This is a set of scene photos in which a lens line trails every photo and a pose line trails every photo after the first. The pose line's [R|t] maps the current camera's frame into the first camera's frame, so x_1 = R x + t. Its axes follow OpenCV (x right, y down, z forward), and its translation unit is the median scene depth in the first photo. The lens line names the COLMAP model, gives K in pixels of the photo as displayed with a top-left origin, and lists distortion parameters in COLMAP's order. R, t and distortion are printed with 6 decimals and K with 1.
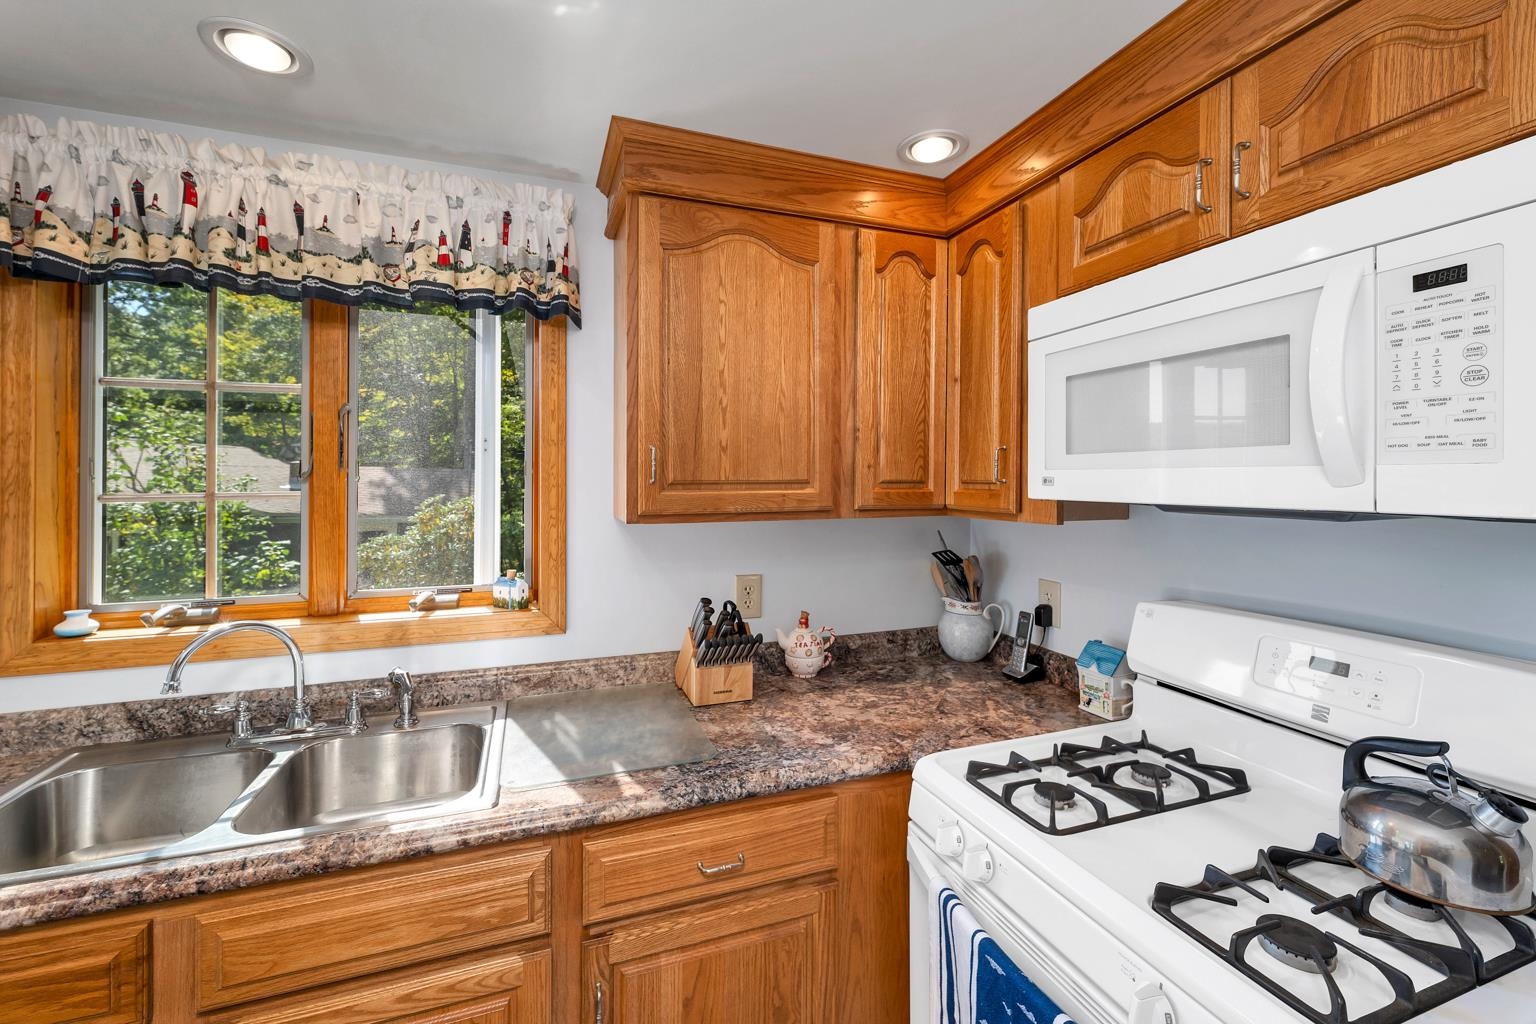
lens RADIAL K [[645.9, 0, 761.9], [0, 645.9, 475.7], [0, 0, 1]] dist [0.000563, 0.000087]
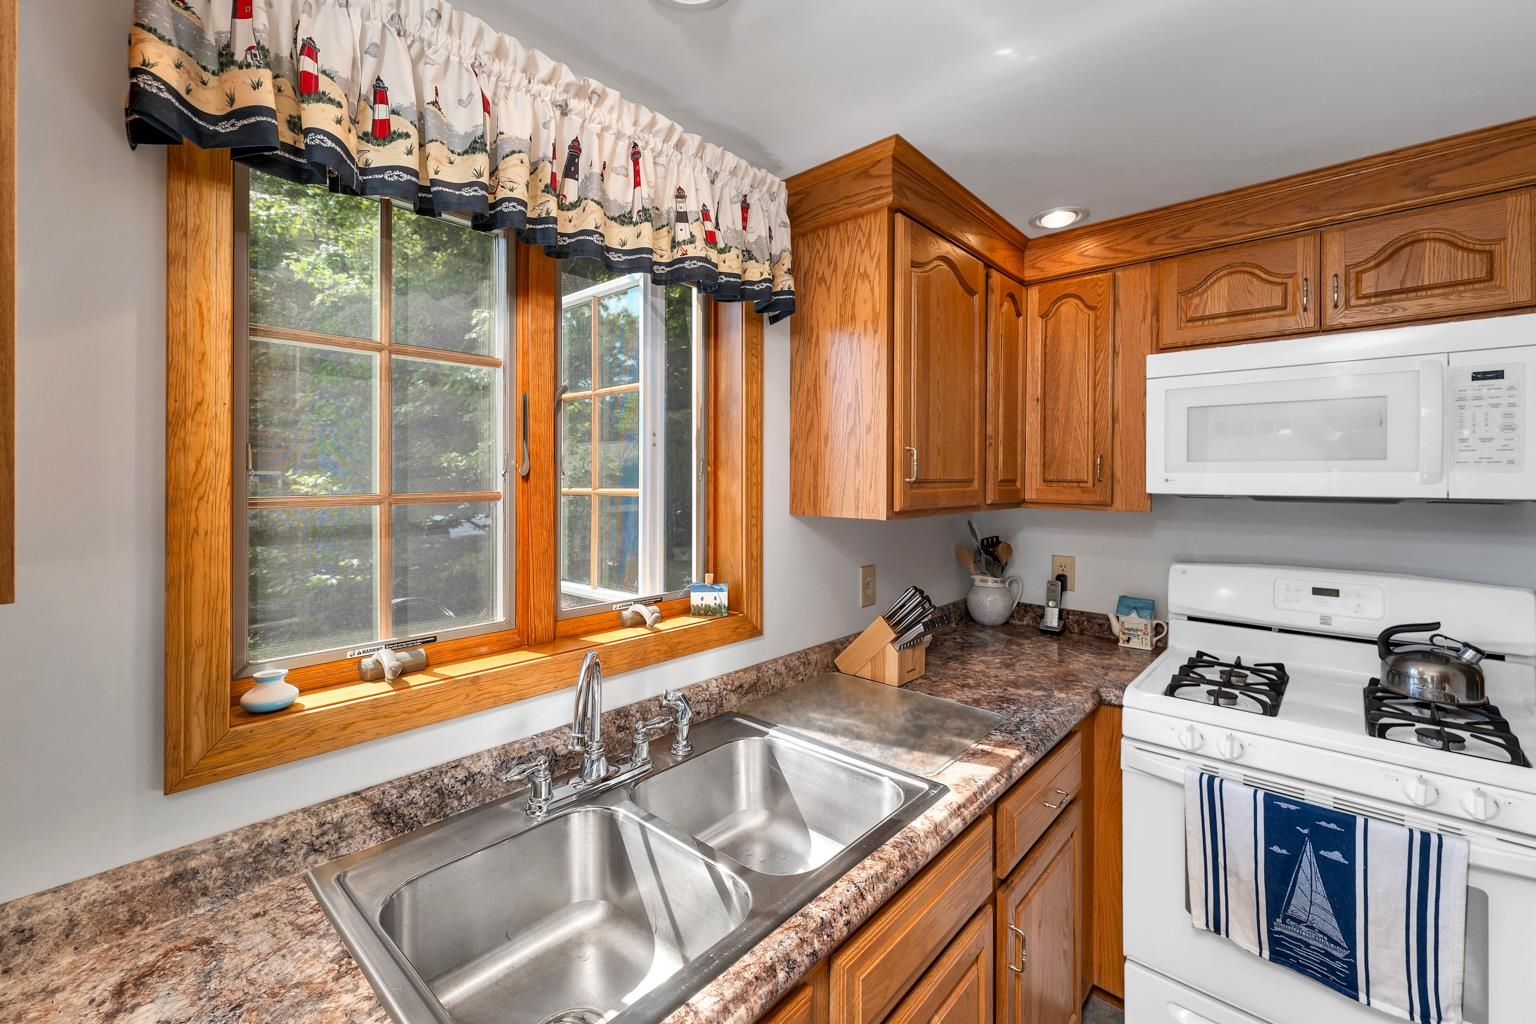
lens RADIAL K [[640.4, 0, 764.6], [0, 640.4, 475.1], [0, 0, 1]] dist [0.000475, 0.000084]
pose [[0.882070, 0.005731, 0.471083, -0.948183], [-0.006577, 0.999978, 0.000149, 0.002051], [-0.471072, -0.003230, 0.882089, 0.180679]]
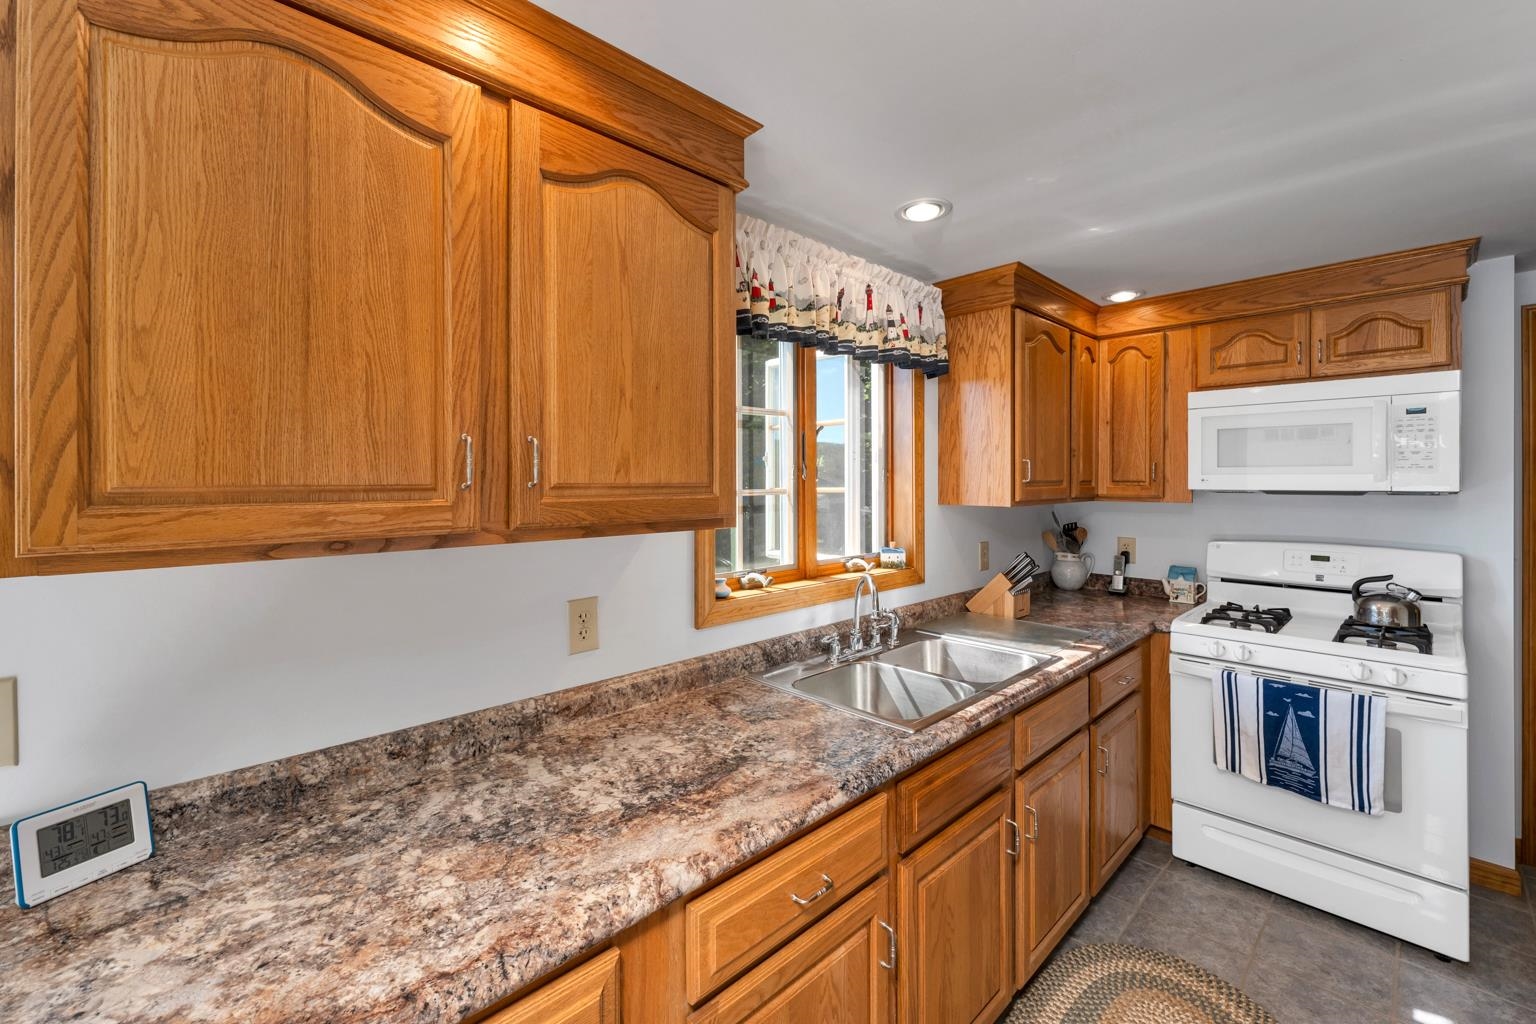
lens RADIAL K [[637.1, 0, 765.6], [0, 637.1, 480.3], [0, 0, 1]] dist [0.002064, 0.000167]
pose [[0.912871, -0.001143, 0.408246, -1.552305], [-0.000609, 0.999991, 0.004162, 0.000688], [-0.408247, -0.004048, 0.912862, -0.244229]]
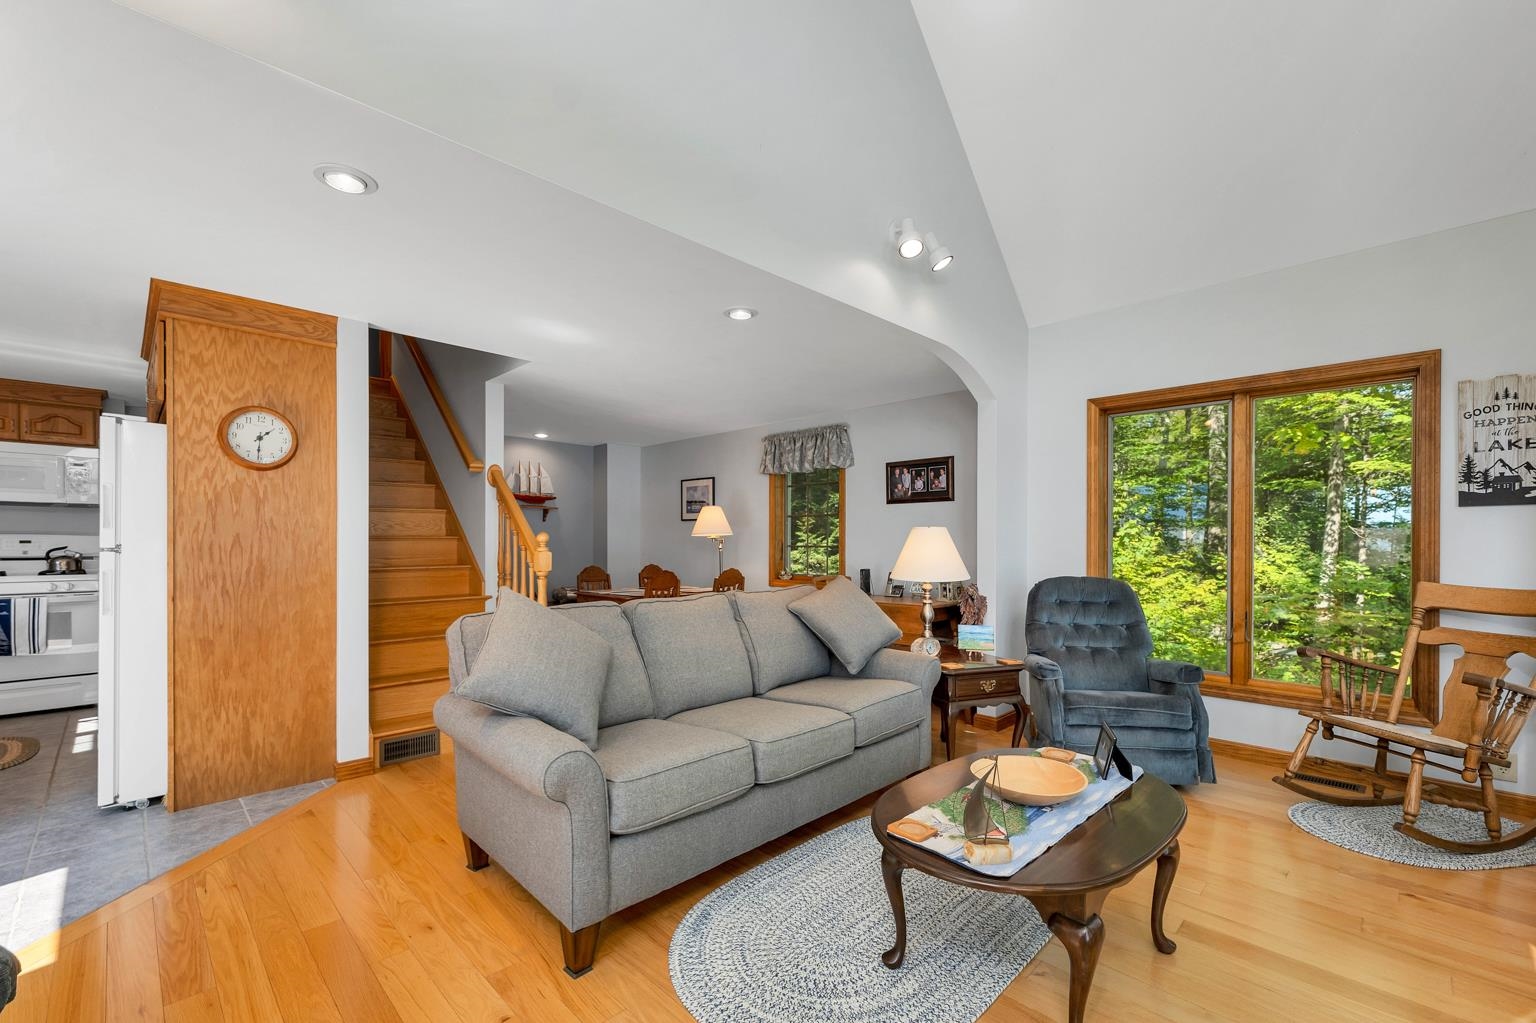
lens RADIAL K [[641.9, 0, 769.3], [0, 641.9, 545.8], [0, 0, 1]] dist [-0.001903, -0.000128]
pose [[-0.421289, -0.007119, 0.906898, -3.990495], [-0.007461, 0.999963, 0.004384, 0.213493], [-0.906896, -0.004919, -0.421327, -1.323349]]
